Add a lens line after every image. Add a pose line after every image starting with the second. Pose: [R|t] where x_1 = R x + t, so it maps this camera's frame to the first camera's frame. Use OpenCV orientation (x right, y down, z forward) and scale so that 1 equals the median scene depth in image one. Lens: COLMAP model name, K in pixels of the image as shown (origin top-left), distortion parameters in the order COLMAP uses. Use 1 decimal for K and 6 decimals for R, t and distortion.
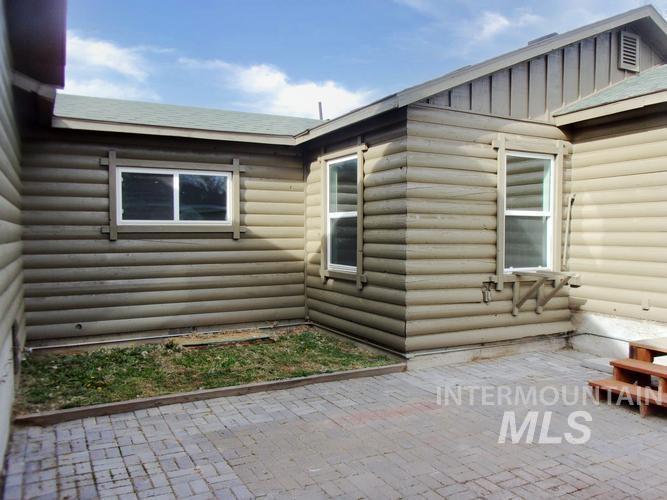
lens RADIAL K [[556.7, 0, 332.8], [0, 556.7, 250.7], [0, 0, 1]] dist [0.005552, -0.021897]
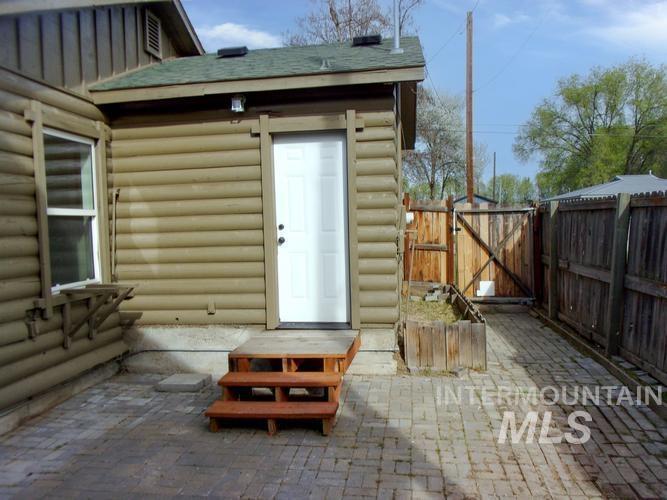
lens RADIAL K [[556.7, 0, 336.7], [0, 556.7, 248.8], [0, 0, 1]] dist [0.005552, -0.021897]
pose [[0.563906, -0.060699, 0.823605, -0.079543], [0.060219, 0.997663, 0.032296, -0.019660], [-0.823640, 0.031384, 0.566243, 0.267085]]
